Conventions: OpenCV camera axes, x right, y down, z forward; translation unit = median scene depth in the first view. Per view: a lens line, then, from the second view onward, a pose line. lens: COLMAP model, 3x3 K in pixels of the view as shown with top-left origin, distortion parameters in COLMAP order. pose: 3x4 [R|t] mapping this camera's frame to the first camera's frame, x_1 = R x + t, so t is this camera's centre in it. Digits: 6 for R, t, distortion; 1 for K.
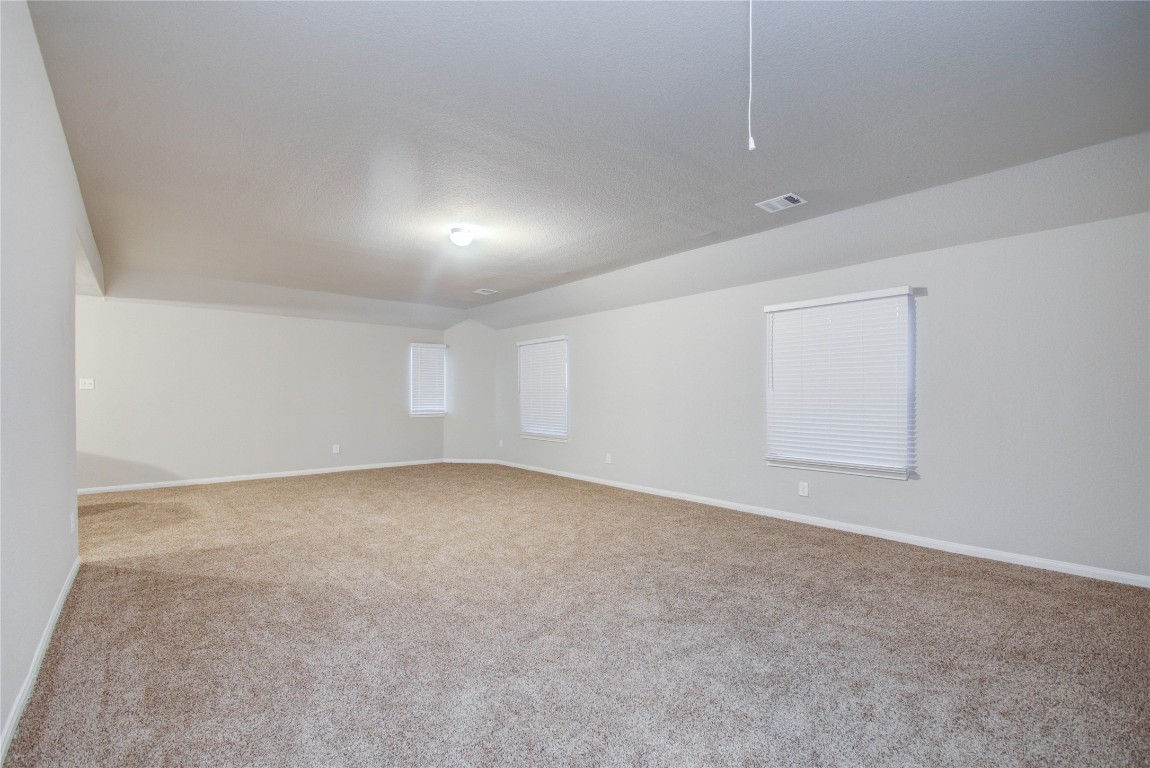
lens RADIAL K [[513.2, 0, 573.9], [0, 513.2, 390.0], [0, 0, 1]] dist [0.007340, -0.012172]
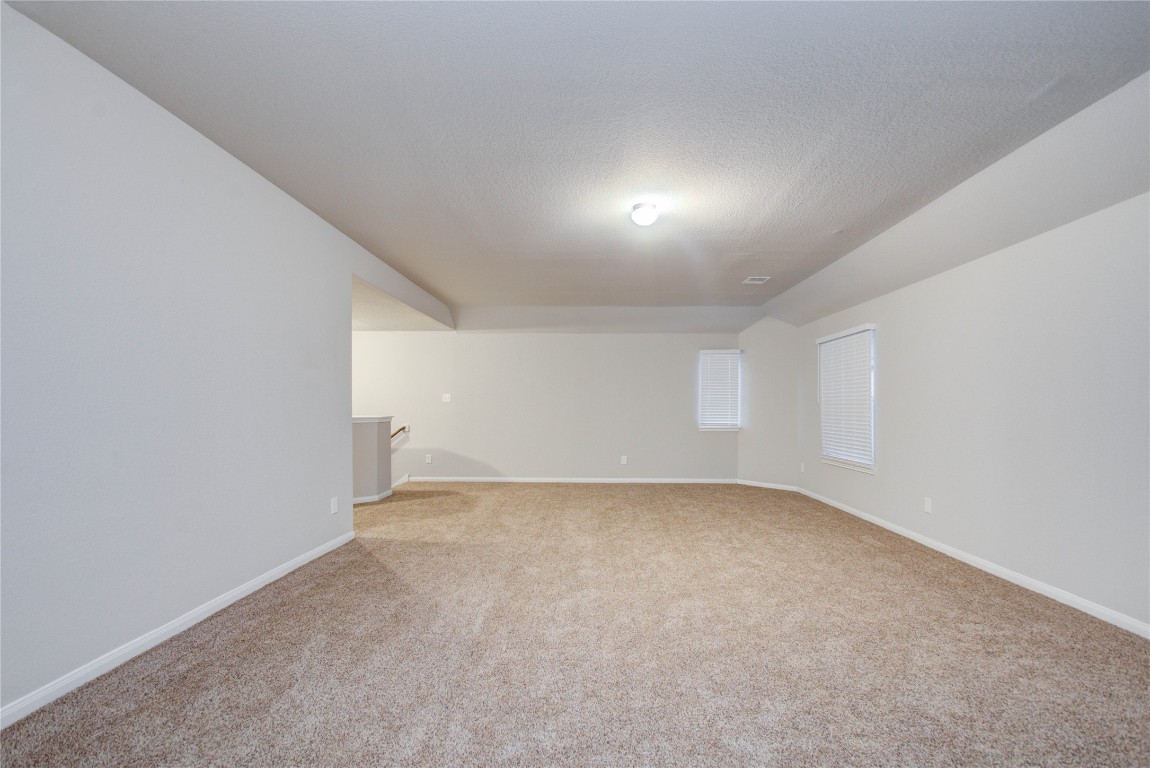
lens RADIAL K [[513.2, 0, 580.3], [0, 513.2, 407.3], [0, 0, 1]] dist [0.007340, -0.012172]
pose [[0.748757, 0.003659, -0.662834, 0.181580], [0.003961, 0.999942, 0.009993, 0.000899], [0.662832, -0.010108, 0.748700, 0.233541]]
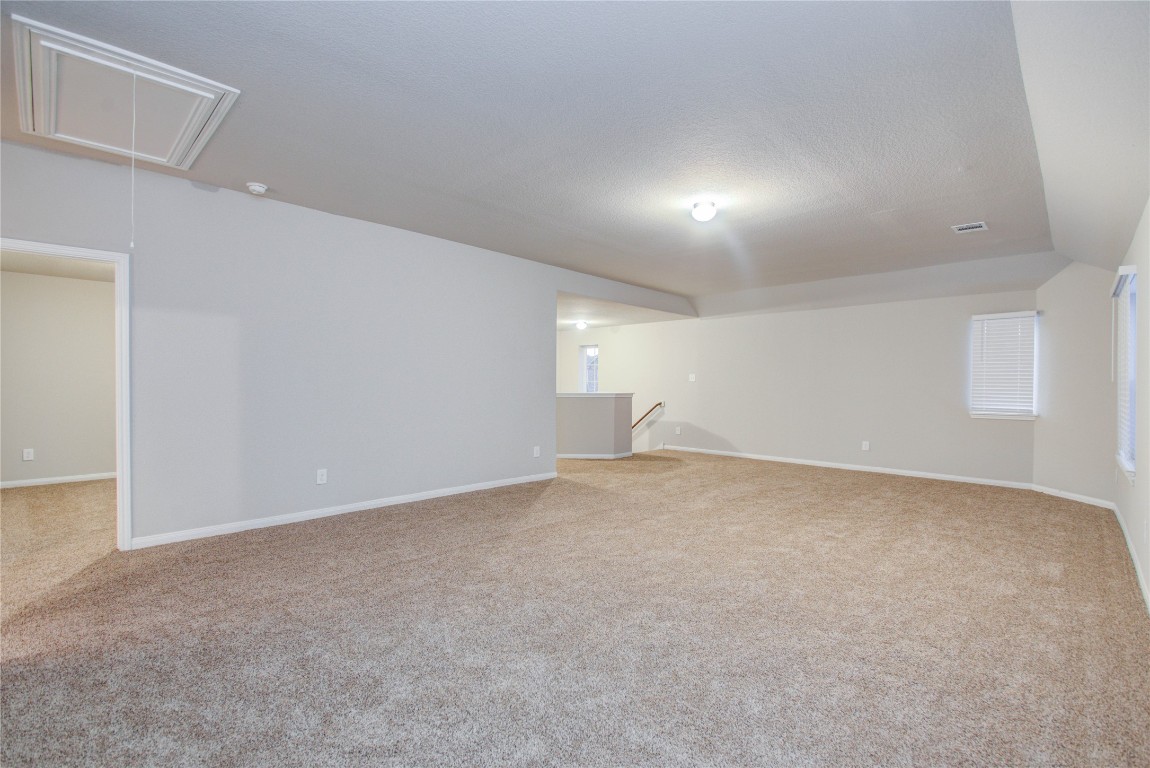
lens RADIAL K [[513.2, 0, 576.6], [0, 513.2, 384.6], [0, 0, 1]] dist [0.007340, -0.012172]
pose [[0.097730, 0.000849, -0.995213, 0.489748], [0.002817, 0.999995, 0.001130, 0.005236], [0.995209, -0.002913, 0.097727, 0.506461]]
